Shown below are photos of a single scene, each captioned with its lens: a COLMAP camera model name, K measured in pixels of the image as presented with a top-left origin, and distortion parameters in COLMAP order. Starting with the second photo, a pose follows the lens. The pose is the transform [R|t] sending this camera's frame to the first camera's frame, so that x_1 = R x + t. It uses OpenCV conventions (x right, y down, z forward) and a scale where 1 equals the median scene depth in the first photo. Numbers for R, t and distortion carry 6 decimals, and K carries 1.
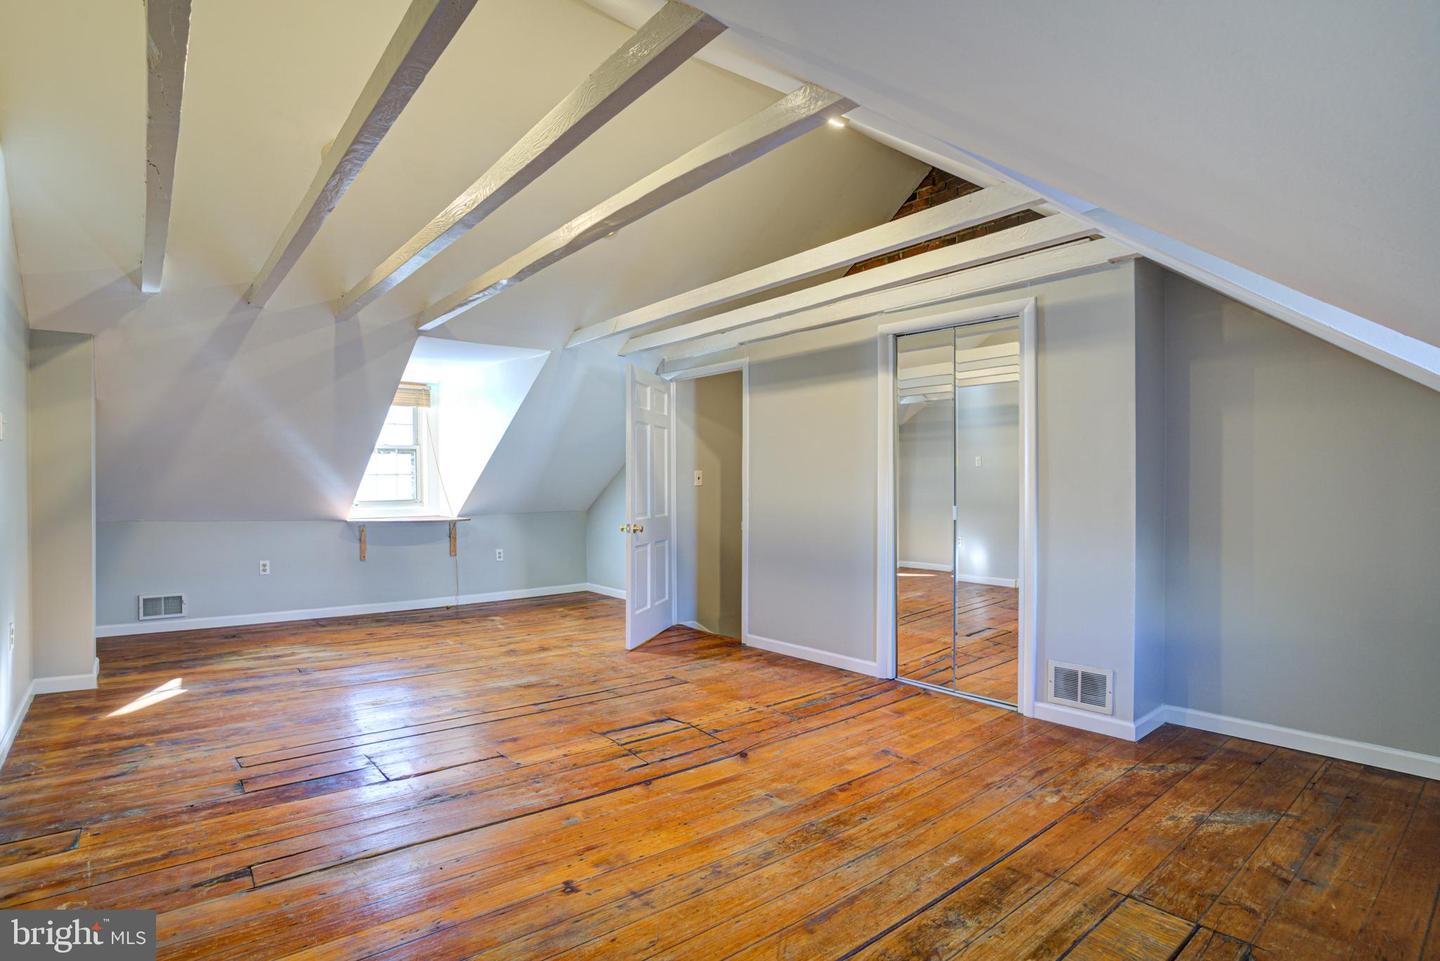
lens RADIAL K [[710.0, 0, 714.4], [0, 710.0, 483.0], [0, 0, 1]] dist [-0.042082, 0.009458]
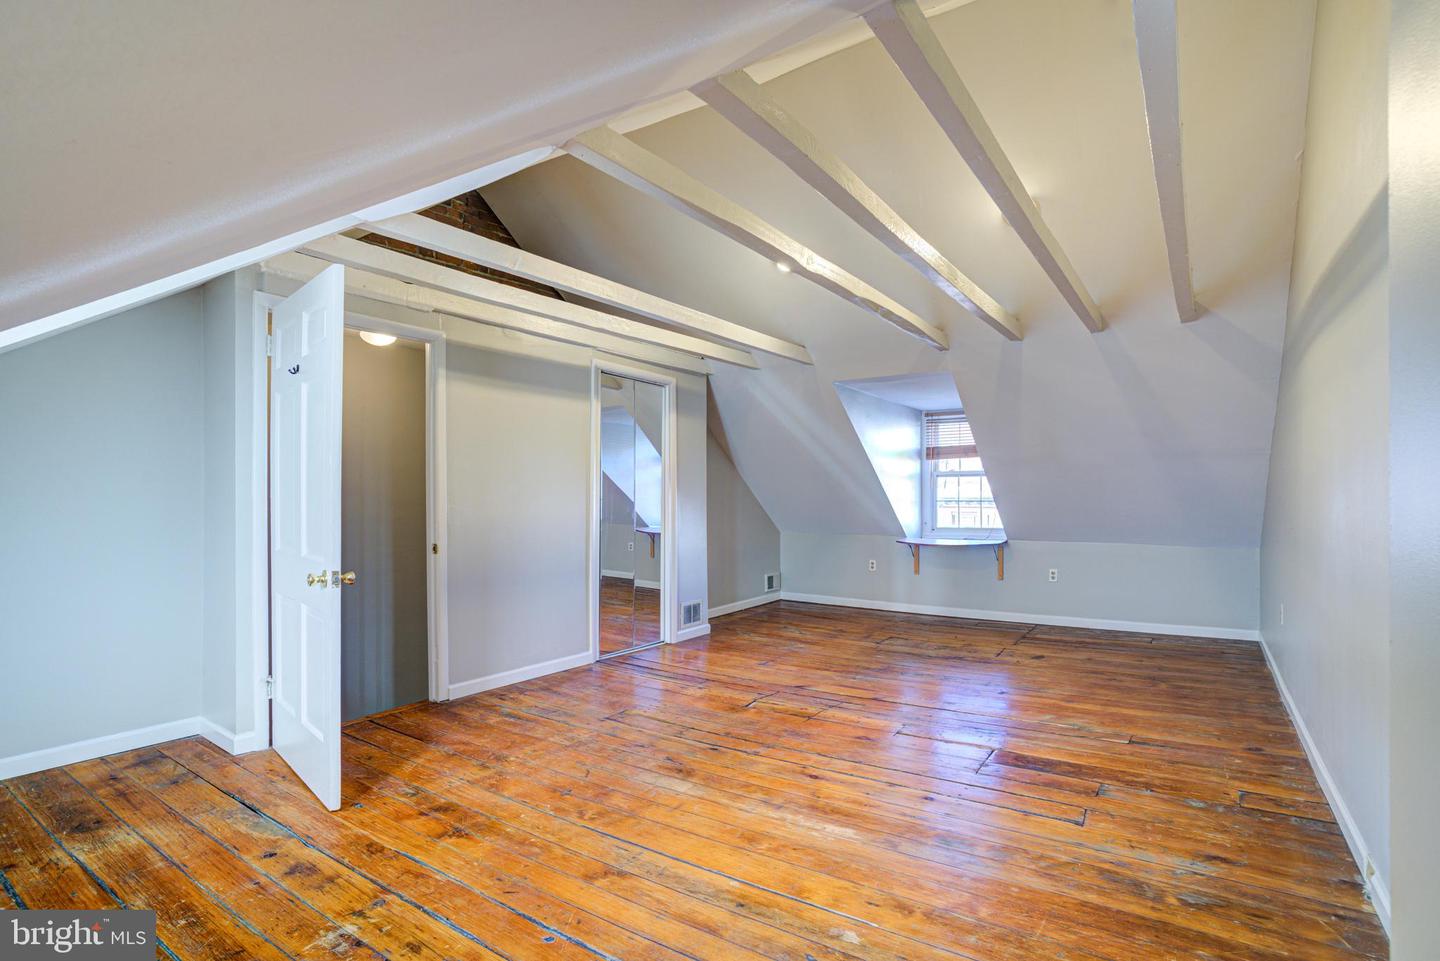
lens RADIAL K [[710.0, 0, 709.4], [0, 710.0, 487.0], [0, 0, 1]] dist [-0.042082, 0.009458]
pose [[-0.261790, 0.011826, 0.965052, -1.300158], [-0.014540, 0.999763, -0.016196, 0.005578], [-0.965015, -0.018271, -0.261556, 1.555569]]
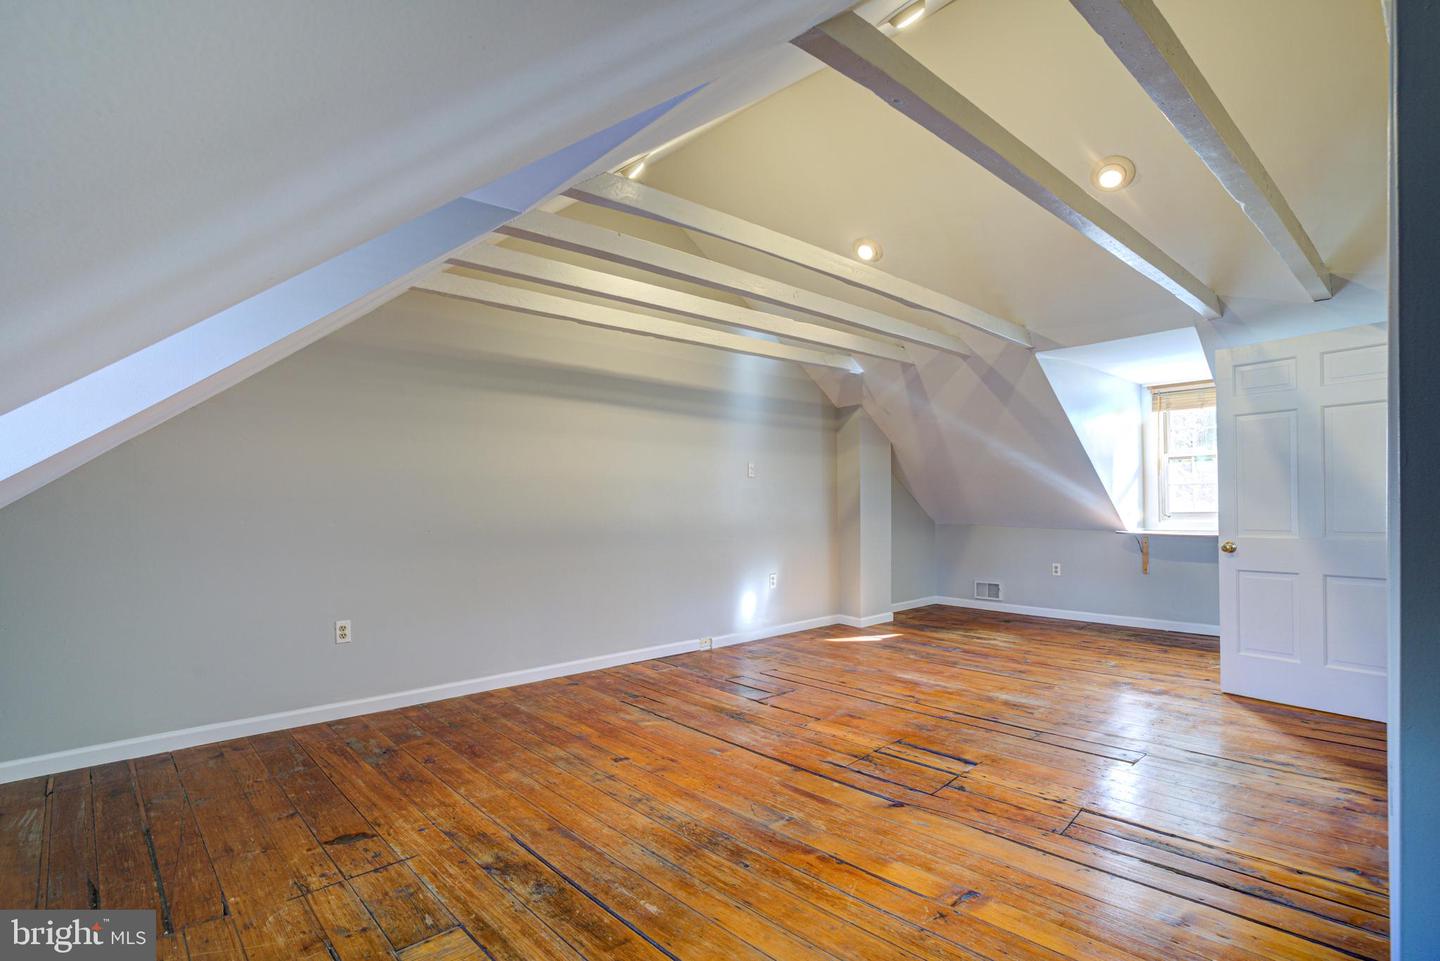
lens RADIAL K [[710.0, 0, 727.7], [0, 710.0, 495.9], [0, 0, 1]] dist [-0.042082, 0.009458]
pose [[0.064007, -0.016296, -0.997816, 0.894592], [0.020713, 0.999673, -0.014998, 0.012961], [0.997734, -0.019708, 0.064324, 0.741485]]
